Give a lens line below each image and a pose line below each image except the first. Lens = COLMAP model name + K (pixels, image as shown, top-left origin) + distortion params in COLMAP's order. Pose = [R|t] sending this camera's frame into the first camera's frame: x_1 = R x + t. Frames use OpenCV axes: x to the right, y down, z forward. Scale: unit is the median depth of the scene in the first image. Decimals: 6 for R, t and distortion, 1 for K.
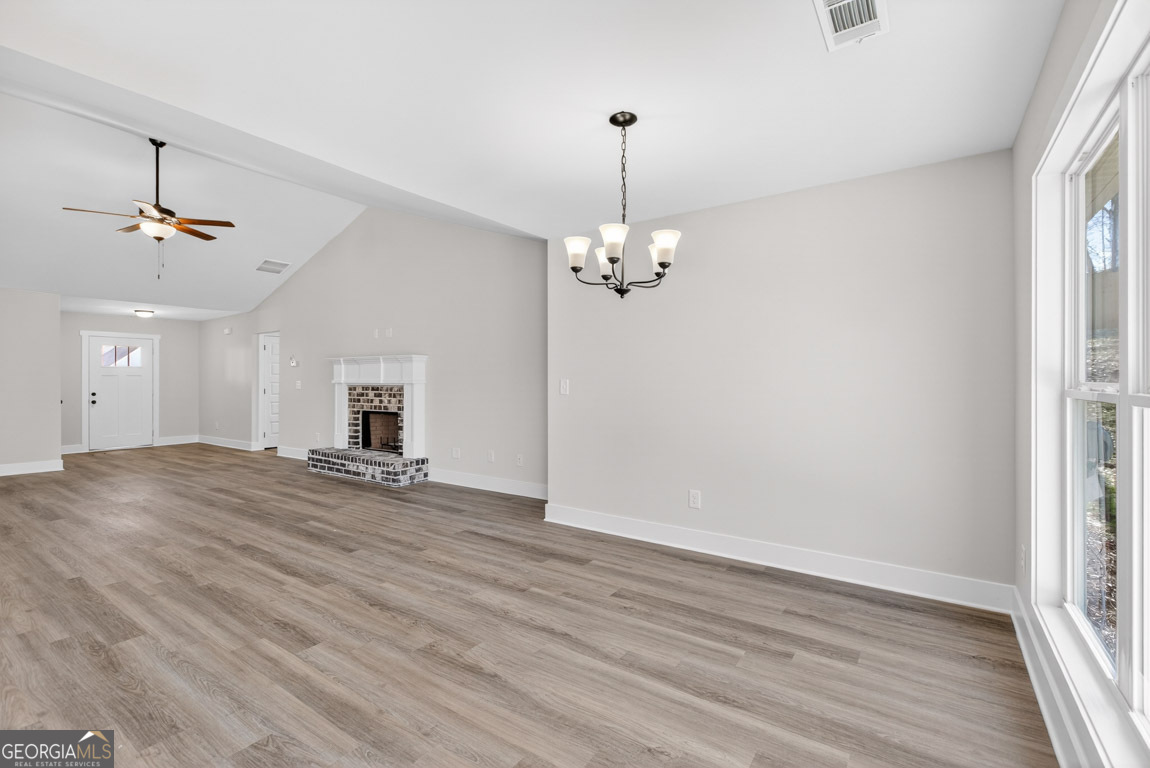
lens RADIAL K [[515.5, 0, 574.7], [0, 515.5, 379.8], [0, 0, 1]] dist [-0.002590, -0.000004]
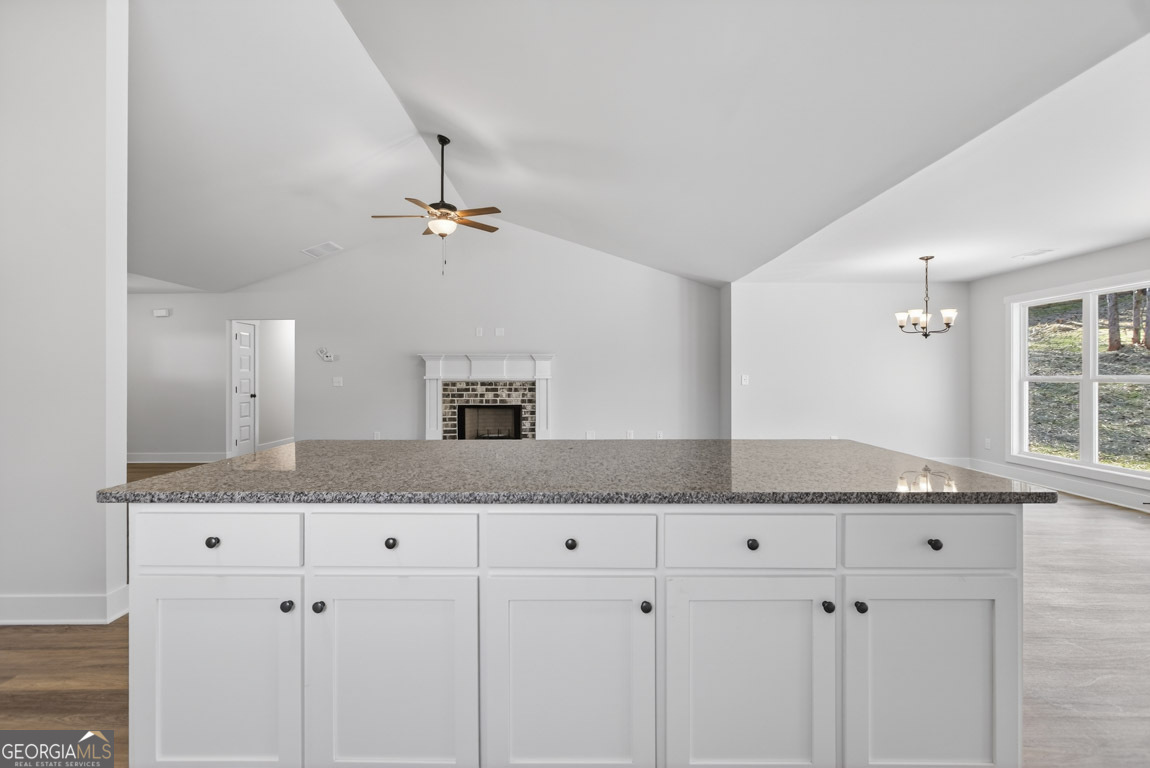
lens RADIAL K [[519.8, 0, 573.1], [0, 519.8, 379.5], [0, 0, 1]] dist [-0.003734, 0.000091]
pose [[0.821247, -0.002488, 0.570568, -0.879850], [-0.000281, 0.999989, 0.004766, 0.002976], [-0.570573, -0.004074, 0.821237, 0.012965]]
